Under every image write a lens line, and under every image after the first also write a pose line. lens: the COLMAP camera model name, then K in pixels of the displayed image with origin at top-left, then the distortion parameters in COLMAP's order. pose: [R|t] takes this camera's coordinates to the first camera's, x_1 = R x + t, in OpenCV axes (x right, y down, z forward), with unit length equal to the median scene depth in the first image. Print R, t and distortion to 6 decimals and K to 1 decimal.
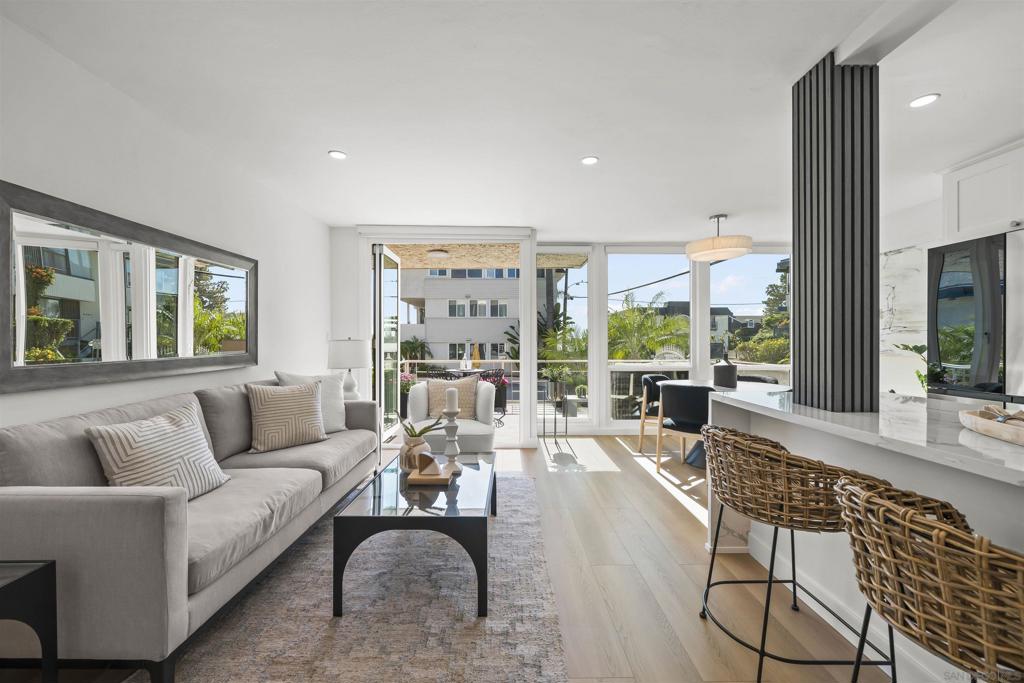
lens RADIAL K [[416.1, 0, 514.0], [0, 416.1, 342.9], [0, 0, 1]] dist [0.002258, 0.000046]
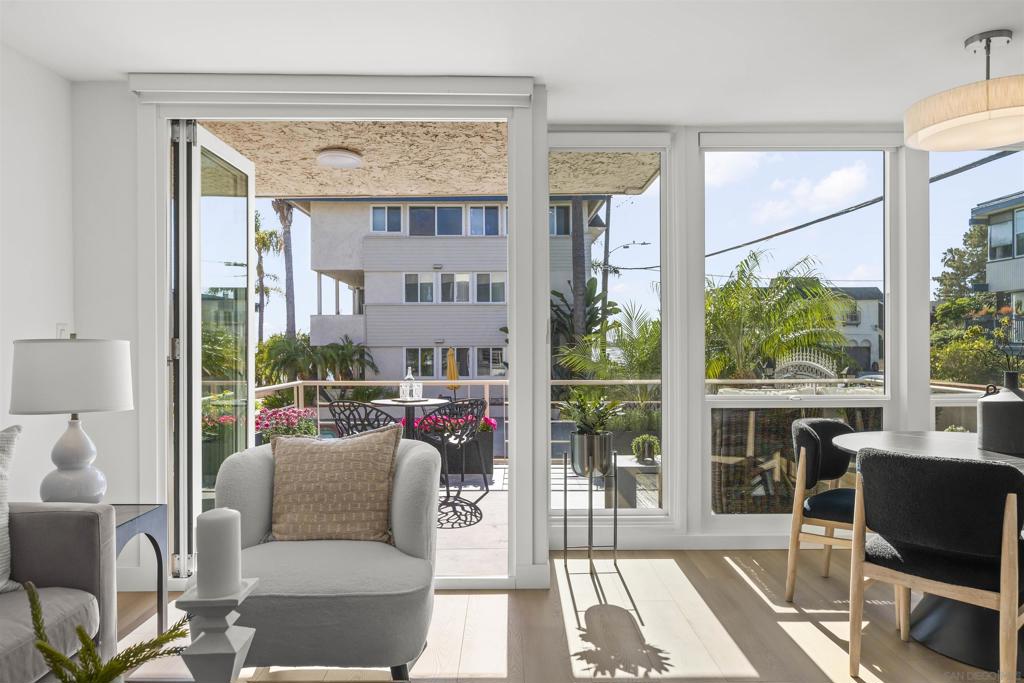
lens RADIAL K [[681.0, 0, 509.4], [0, 681.0, 347.8], [0, 0, 1]] dist [0.004707, -0.001432]
pose [[0.999871, -0.001929, -0.015976, 0.022754], [0.001943, 0.999998, 0.000838, 0.000812], [0.015974, -0.000869, 0.999872, 0.247737]]
